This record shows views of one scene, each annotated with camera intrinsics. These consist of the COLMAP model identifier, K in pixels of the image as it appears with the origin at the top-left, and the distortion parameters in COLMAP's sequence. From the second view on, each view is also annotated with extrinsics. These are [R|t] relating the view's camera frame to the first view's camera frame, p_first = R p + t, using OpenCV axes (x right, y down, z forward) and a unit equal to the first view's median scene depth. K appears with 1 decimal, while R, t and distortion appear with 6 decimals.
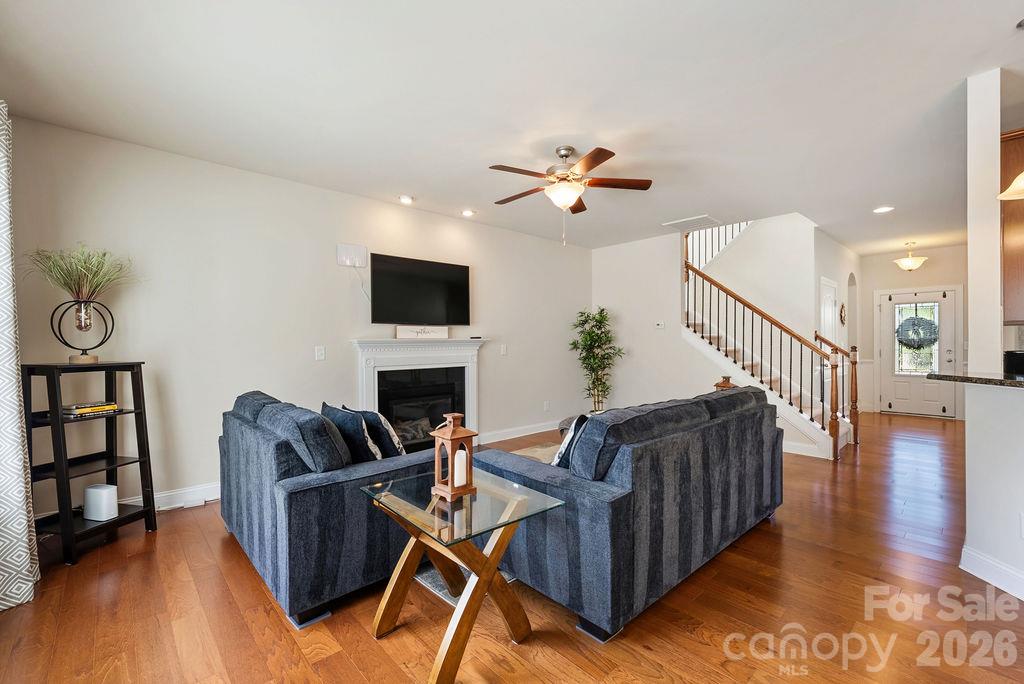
lens RADIAL K [[444.5, 0, 487.2], [0, 444.5, 357.2], [0, 0, 1]] dist [-0.001396, -0.000276]
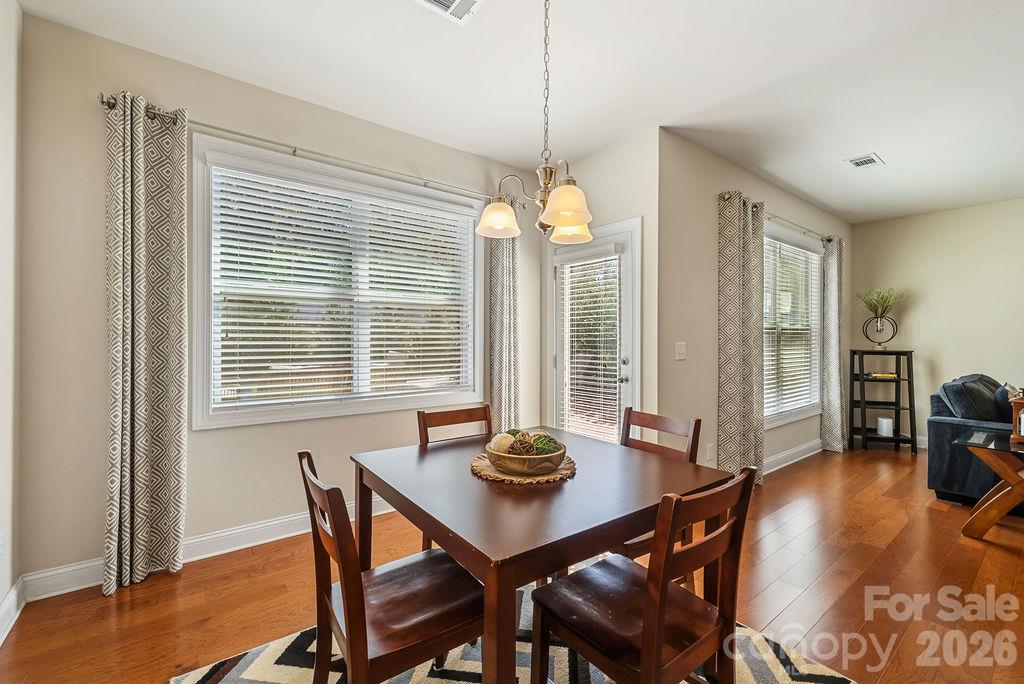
lens RADIAL K [[428.6, 0, 509.0], [0, 428.6, 347.6], [0, 0, 1]] dist [-0.001032, 0.000140]
pose [[-0.053685, 0.019958, -0.998358, 0.964464], [-0.024661, 0.999469, 0.021306, 0.003023], [0.998253, 0.025765, -0.053165, -0.446498]]
